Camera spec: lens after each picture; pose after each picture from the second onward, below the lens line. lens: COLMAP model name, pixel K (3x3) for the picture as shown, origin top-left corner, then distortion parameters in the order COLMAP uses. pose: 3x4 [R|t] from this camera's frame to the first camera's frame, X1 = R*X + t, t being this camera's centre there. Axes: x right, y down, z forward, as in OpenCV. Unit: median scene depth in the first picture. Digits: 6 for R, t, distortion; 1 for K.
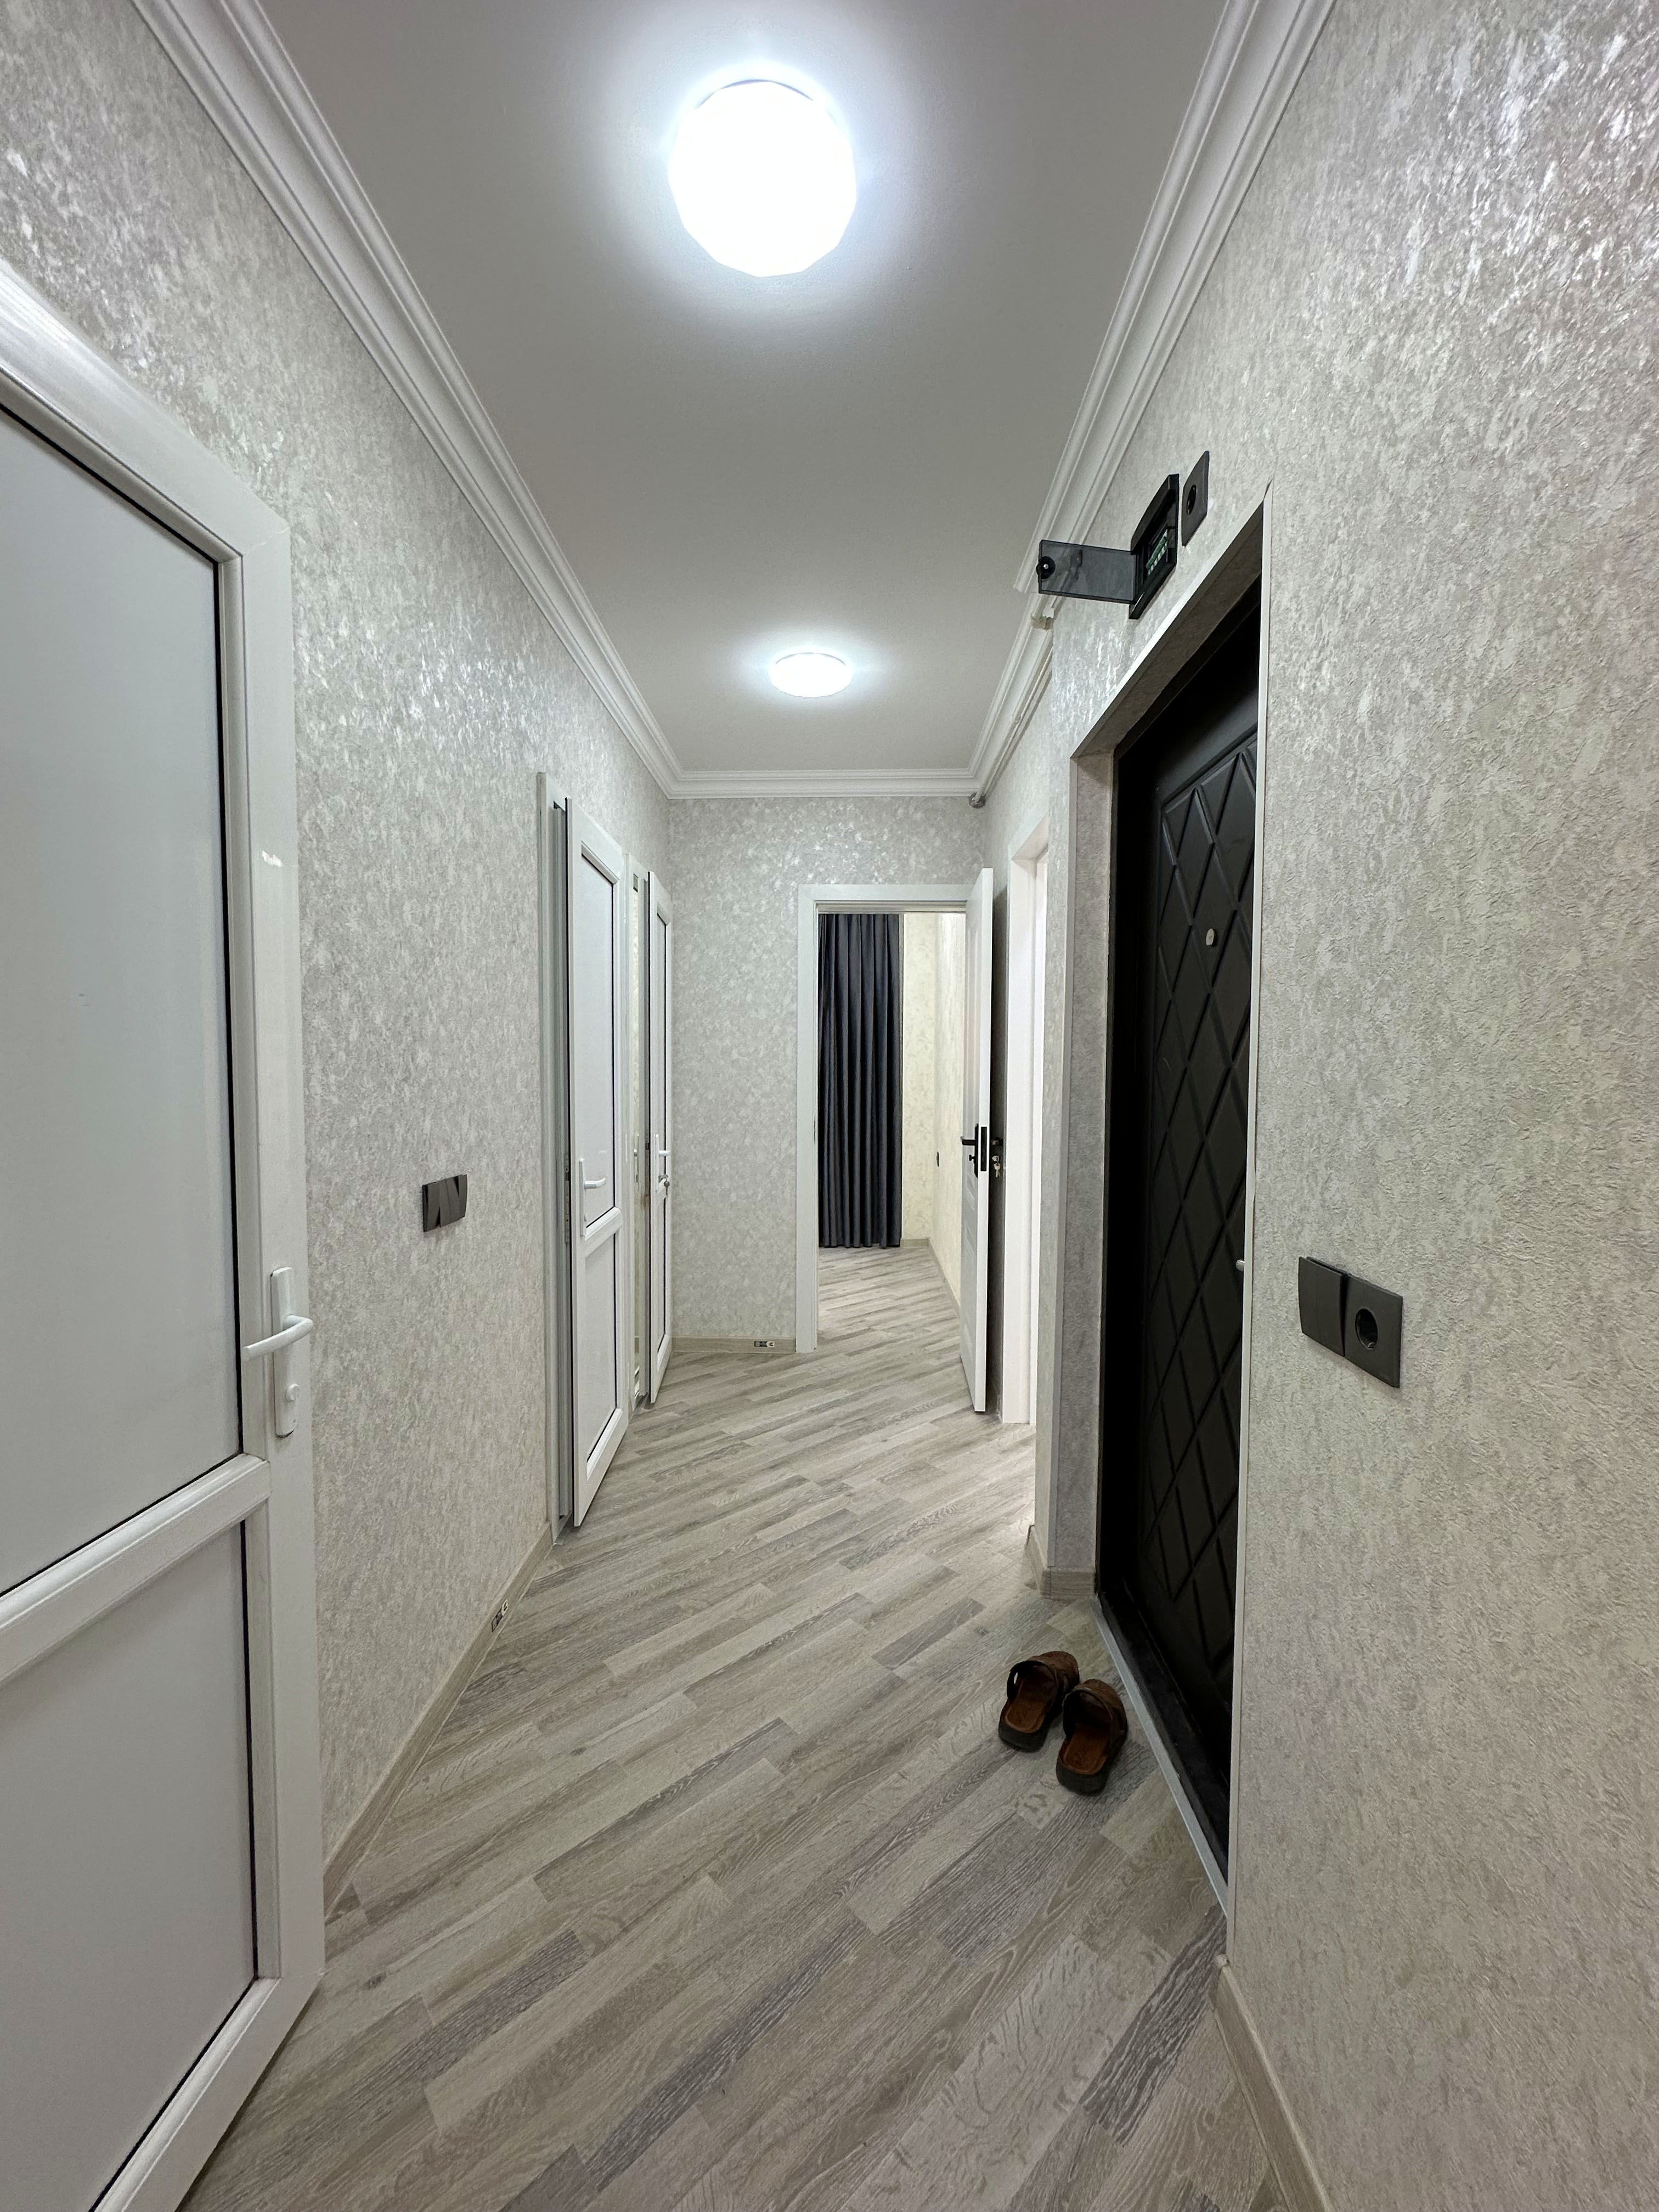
lens RADIAL K [[884.0, 0, 827.6], [0, 884.0, 1102.7], [0, 0, 1]] dist [-0.001142, 0.000853]
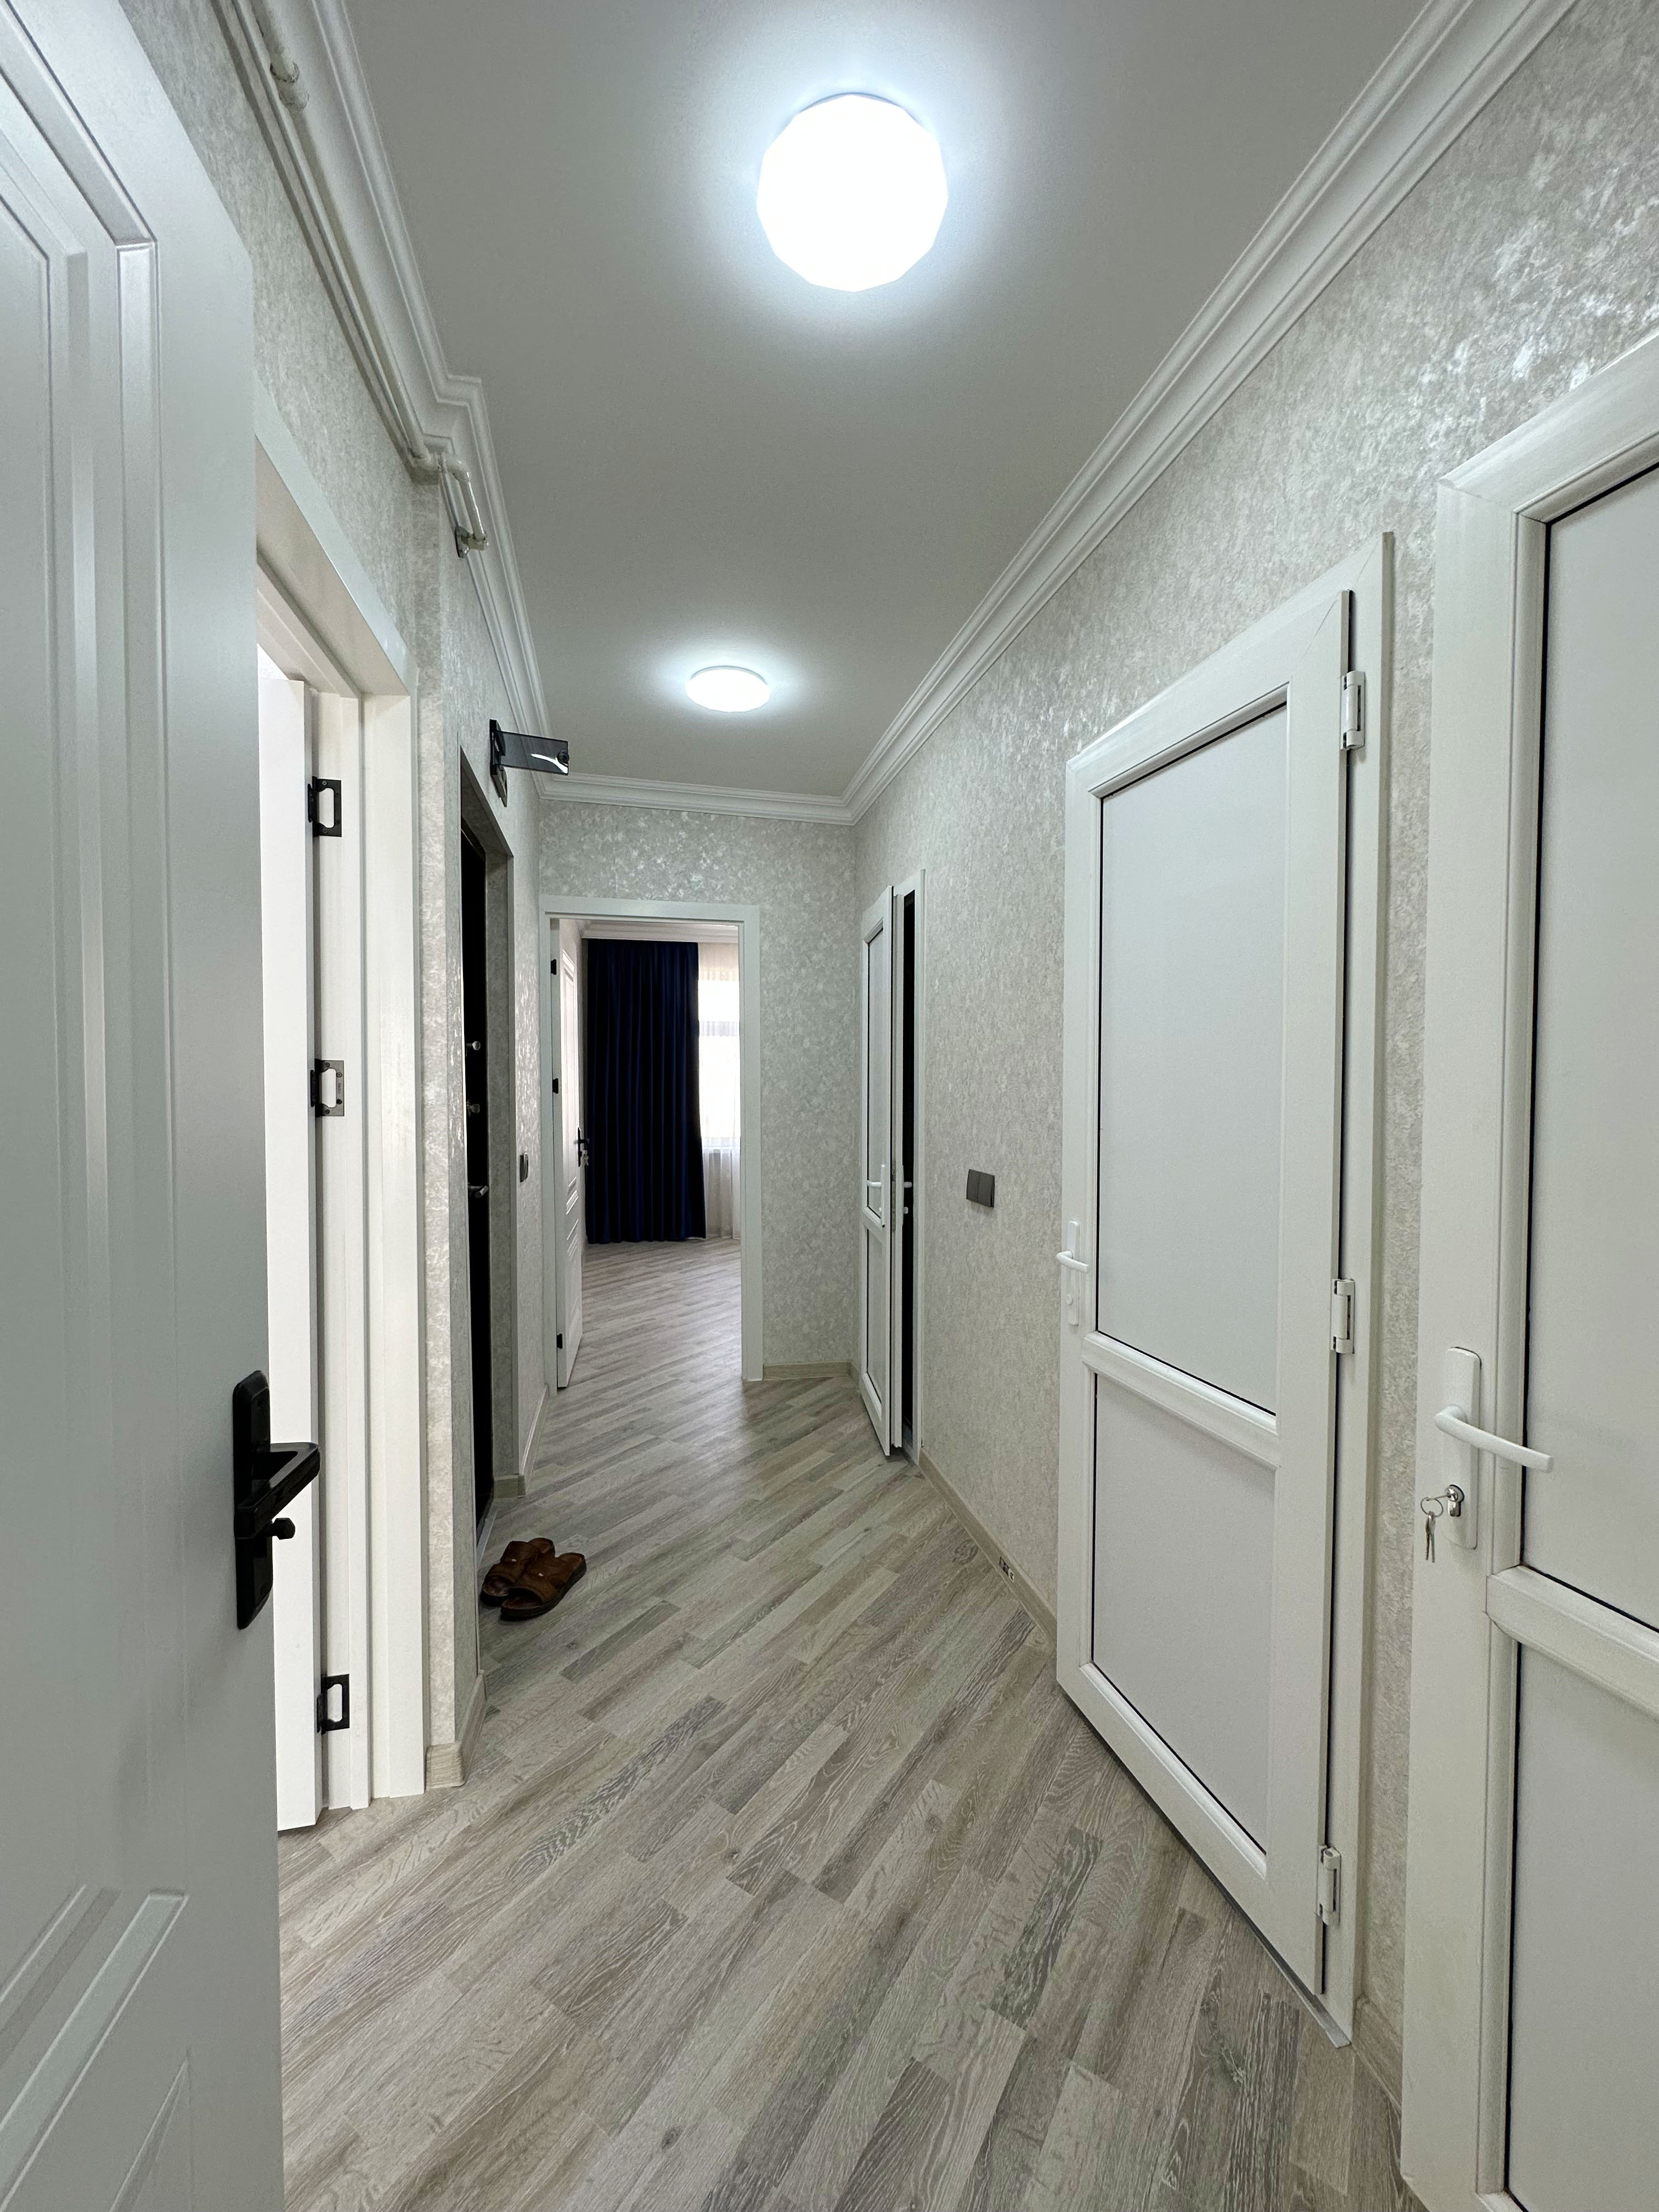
lens RADIAL K [[884.0, 0, 827.6], [0, 884.0, 1102.7], [0, 0, 1]] dist [-0.001142, 0.000853]
pose [[-0.970726, -0.002567, -0.240175, 0.100116], [-0.018964, 0.997641, 0.065983, -0.074542], [0.239439, 0.068606, -0.968484, 1.491775]]
